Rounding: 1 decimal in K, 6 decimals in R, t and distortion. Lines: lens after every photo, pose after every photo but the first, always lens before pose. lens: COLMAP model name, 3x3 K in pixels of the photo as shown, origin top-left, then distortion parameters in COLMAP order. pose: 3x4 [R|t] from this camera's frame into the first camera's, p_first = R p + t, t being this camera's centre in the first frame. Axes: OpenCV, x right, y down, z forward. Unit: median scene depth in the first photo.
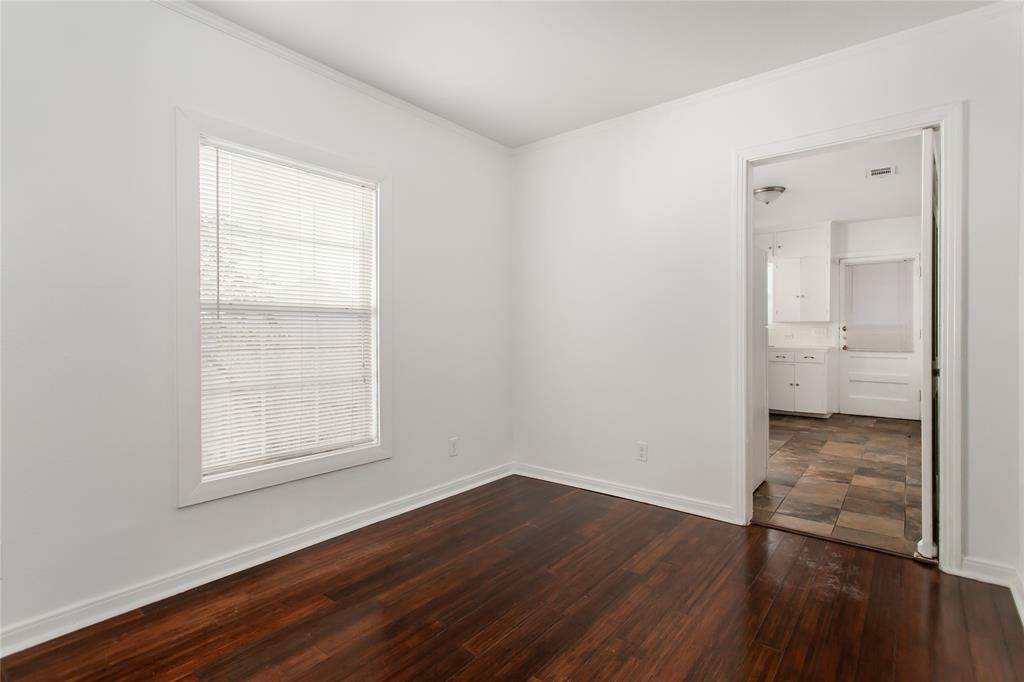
lens RADIAL K [[492.6, 0, 531.2], [0, 492.6, 332.8], [0, 0, 1]] dist [-0.001331, 0.003167]
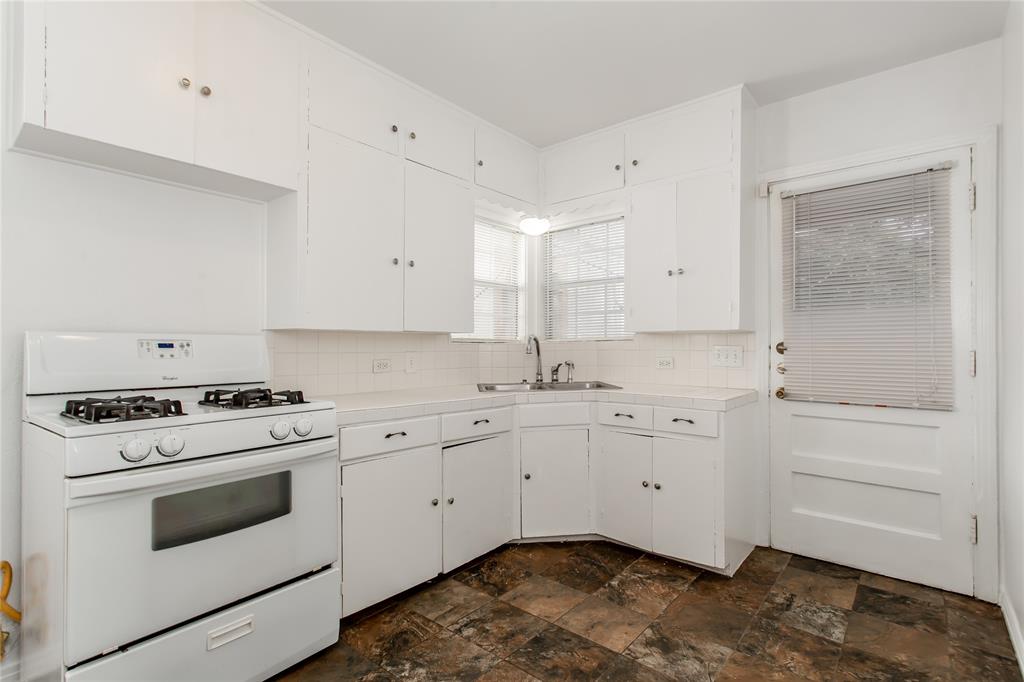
lens RADIAL K [[492.6, 0, 516.1], [0, 492.6, 338.6], [0, 0, 1]] dist [-0.001331, 0.003167]
pose [[0.999539, 0.003257, -0.030176, 0.434016], [-0.003706, 0.999883, -0.014844, -0.009691], [0.030124, 0.014949, 0.999434, 0.587622]]
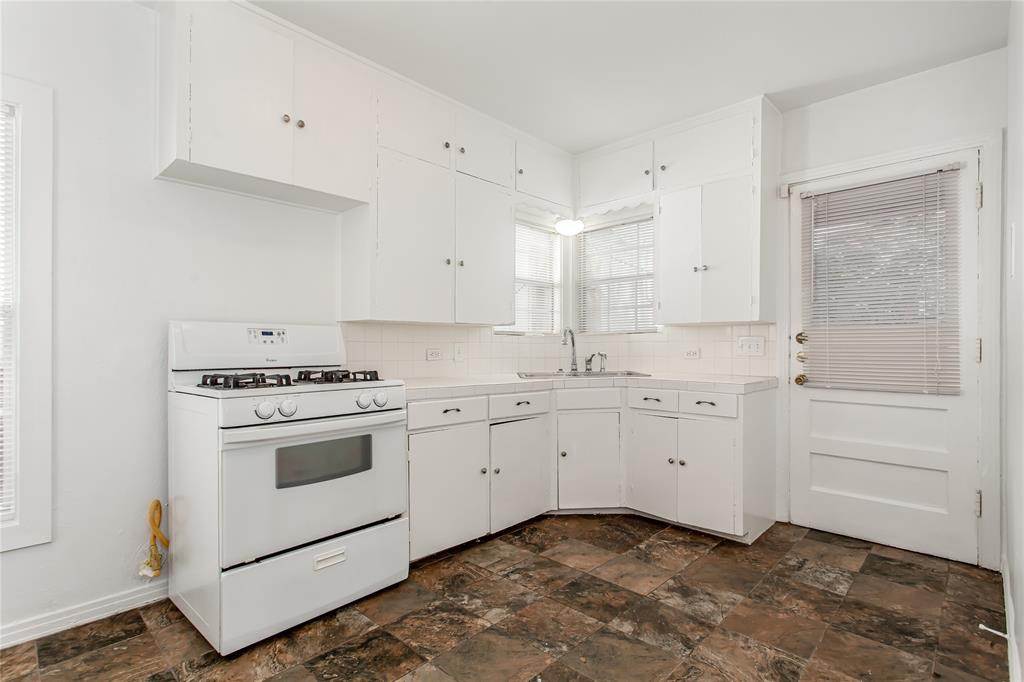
lens RADIAL K [[492.6, 0, 513.2], [0, 492.6, 344.4], [0, 0, 1]] dist [-0.001331, 0.003167]
pose [[0.994828, 0.003686, -0.101505, 0.430544], [-0.003718, 0.999993, -0.000129, -0.001633], [0.101504, 0.000505, 0.994835, 0.535280]]
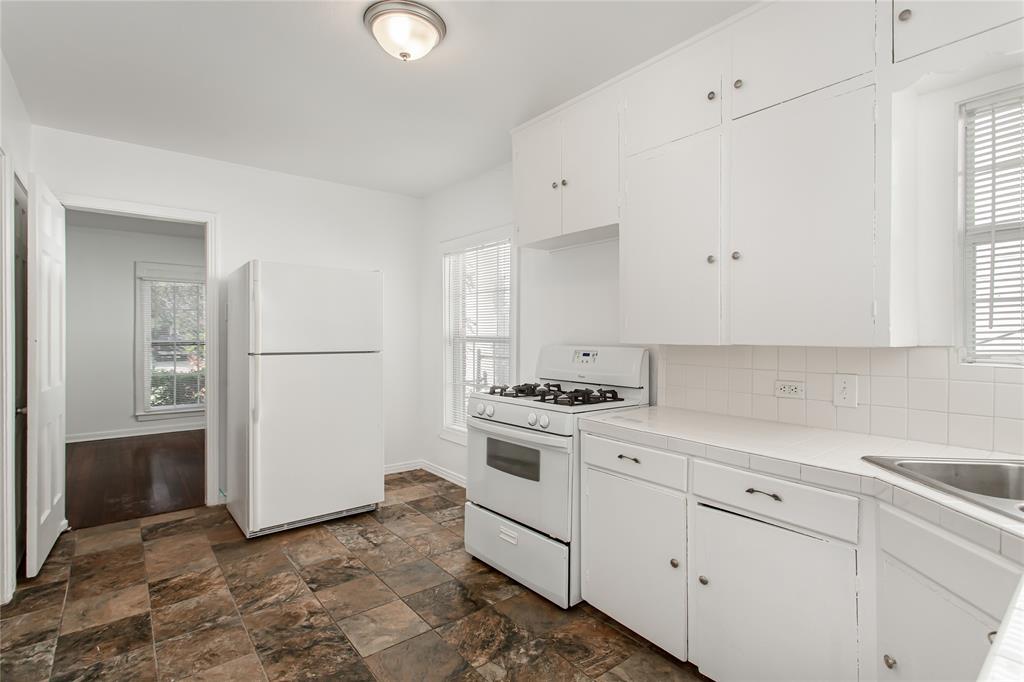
lens RADIAL K [[492.6, 0, 508.0], [0, 492.6, 335.7], [0, 0, 1]] dist [-0.001331, 0.003167]
pose [[-0.244472, 0.004134, -0.969648, 0.667131], [-0.000282, 0.999991, 0.004335, -0.028607], [0.969656, 0.001333, -0.244468, 0.926363]]
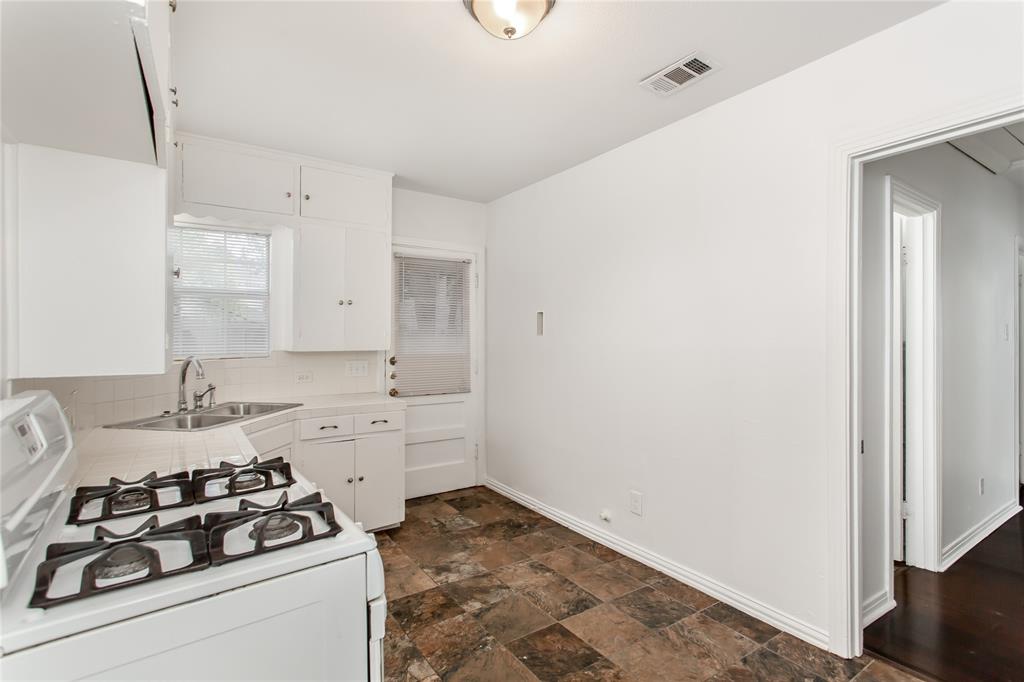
lens RADIAL K [[492.6, 0, 504.1], [0, 492.6, 335.7], [0, 0, 1]] dist [-0.001331, 0.003167]
pose [[0.314271, 0.004554, 0.949322, 0.108879], [-0.001792, 0.999990, -0.004204, -0.038323], [-0.949332, -0.000380, 0.314276, 0.699305]]
